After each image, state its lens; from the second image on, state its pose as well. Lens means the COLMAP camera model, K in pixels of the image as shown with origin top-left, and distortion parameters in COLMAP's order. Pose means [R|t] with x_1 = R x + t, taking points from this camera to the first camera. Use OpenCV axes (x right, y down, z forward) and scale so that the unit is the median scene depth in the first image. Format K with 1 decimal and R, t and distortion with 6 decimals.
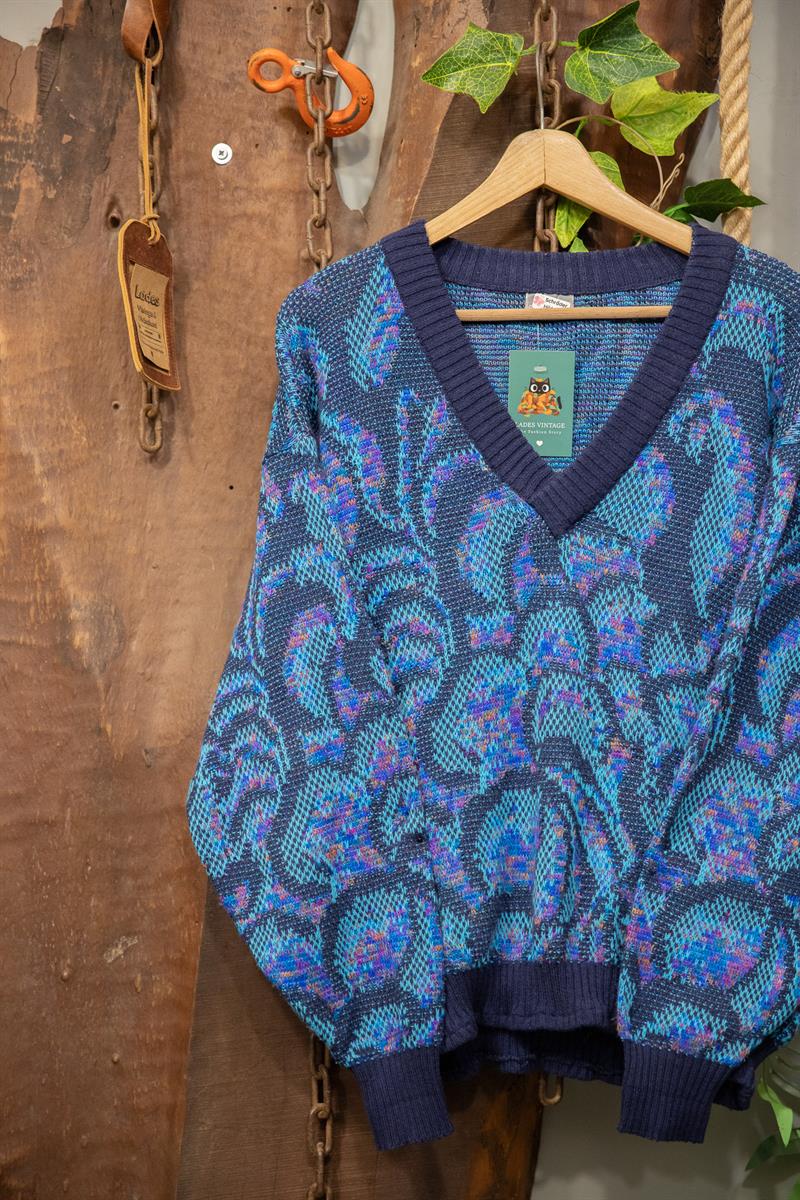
lens RADIAL K [[2191.9, 0, 399.6], [0, 2191.9, 611.0], [0, 0, 1]] dist [0.165531, 0.104130]
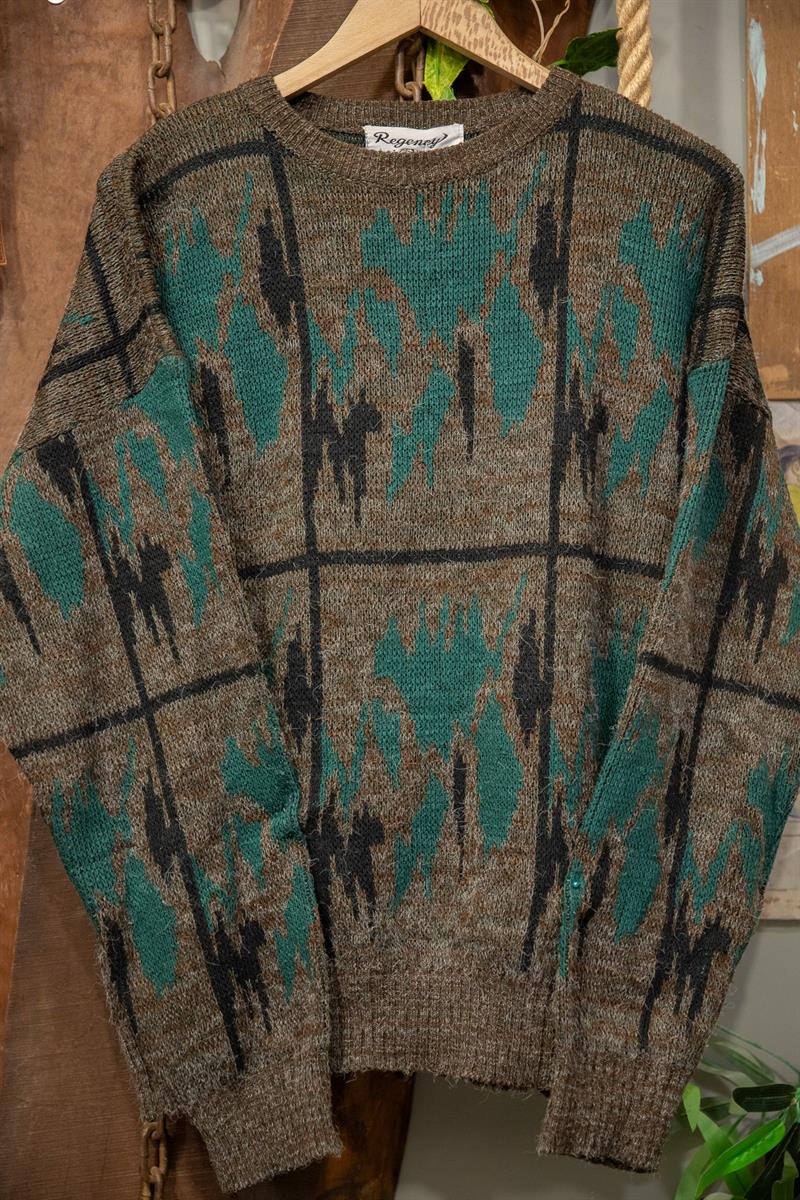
lens RADIAL K [[2050.7, 0, 399.2], [0, 2050.7, 612.0], [0, 0, 1]] dist [0.132096, 0.166505]
pose [[0.999945, 0.007698, 0.007093, 0.053978], [-0.008000, 0.999021, 0.043505, -0.000085], [-0.006751, -0.043559, 0.999028, 0.181271]]
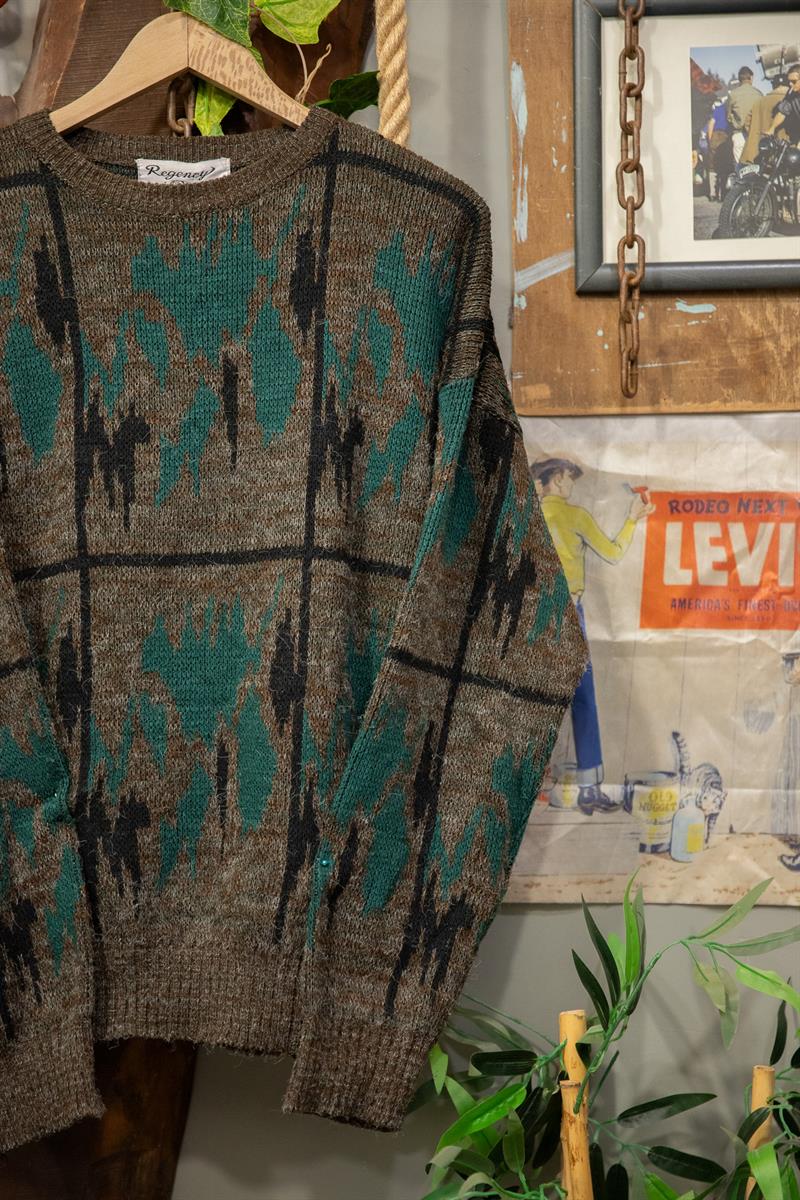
lens RADIAL K [[2191.9, 0, 399.6], [0, 2191.9, 611.0], [0, 0, 1]] dist [0.165531, 0.104130]
pose [[0.999894, 0.007901, 0.012254, 0.146370], [-0.008193, 0.999680, 0.023925, 0.012027], [-0.012061, -0.024023, 0.999639, 0.060256]]
